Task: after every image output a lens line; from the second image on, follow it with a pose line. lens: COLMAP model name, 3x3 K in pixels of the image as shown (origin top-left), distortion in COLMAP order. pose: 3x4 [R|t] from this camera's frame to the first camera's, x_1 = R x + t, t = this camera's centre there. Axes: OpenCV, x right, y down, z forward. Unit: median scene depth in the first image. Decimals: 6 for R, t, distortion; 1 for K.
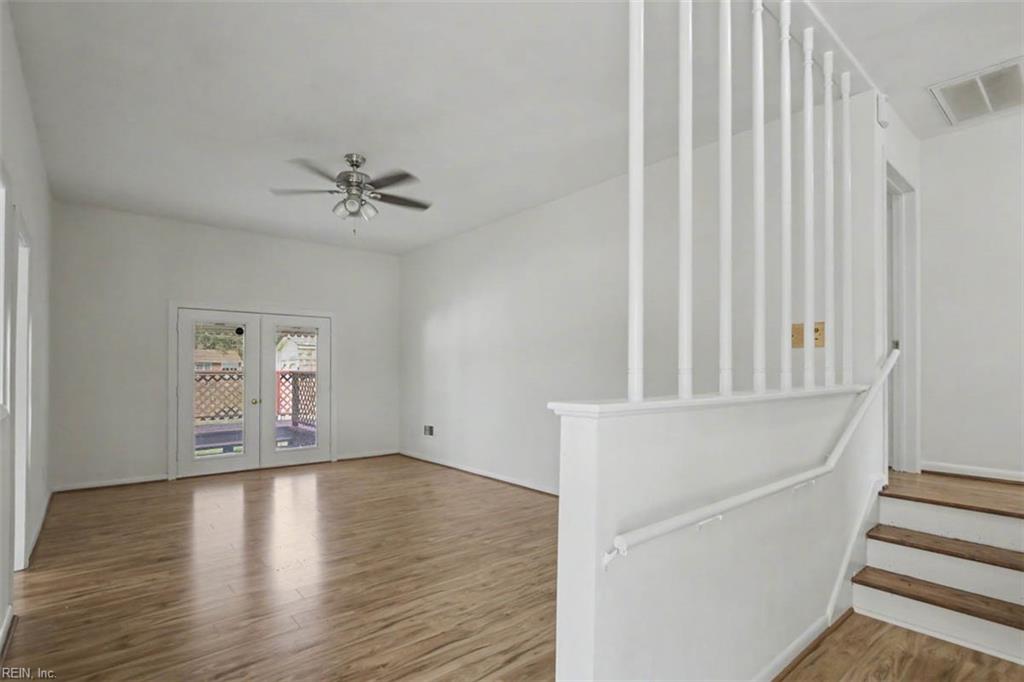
lens RADIAL K [[495.7, 0, 516.4], [0, 495.7, 369.4], [0, 0, 1]] dist [-0.004745, -0.000639]
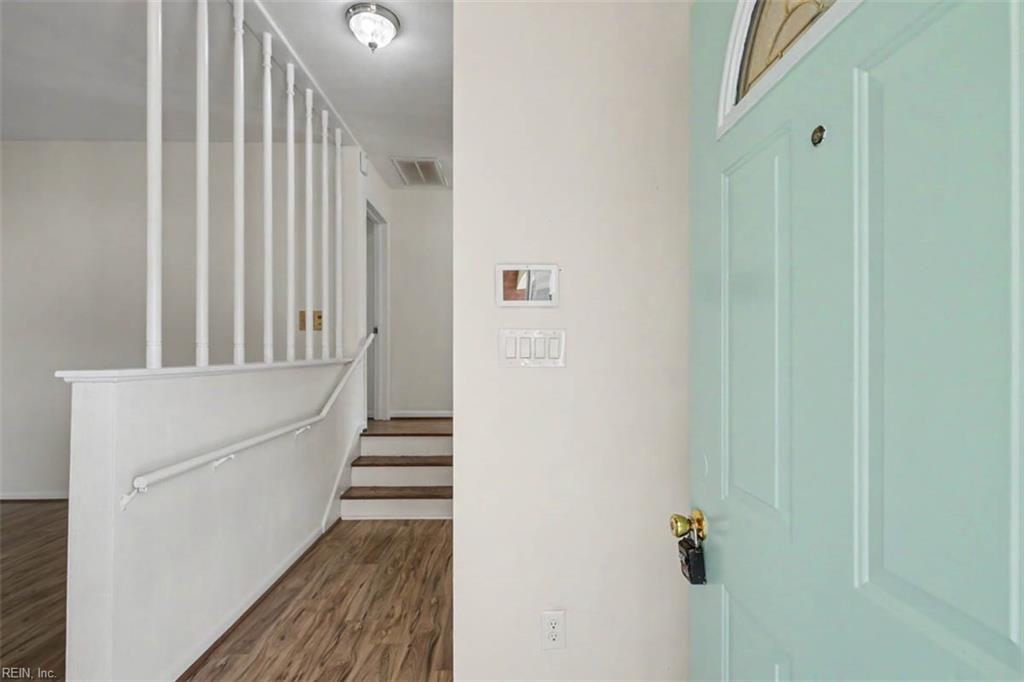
lens RADIAL K [[485.9, 0, 514.0], [0, 485.9, 352.5], [0, 0, 1]] dist [0.000277, -0.000186]
pose [[0.634006, -0.001576, 0.773326, -0.070545], [-0.001623, 0.999993, 0.003369, 0.012213], [-0.773326, -0.003391, 0.633999, -0.251692]]
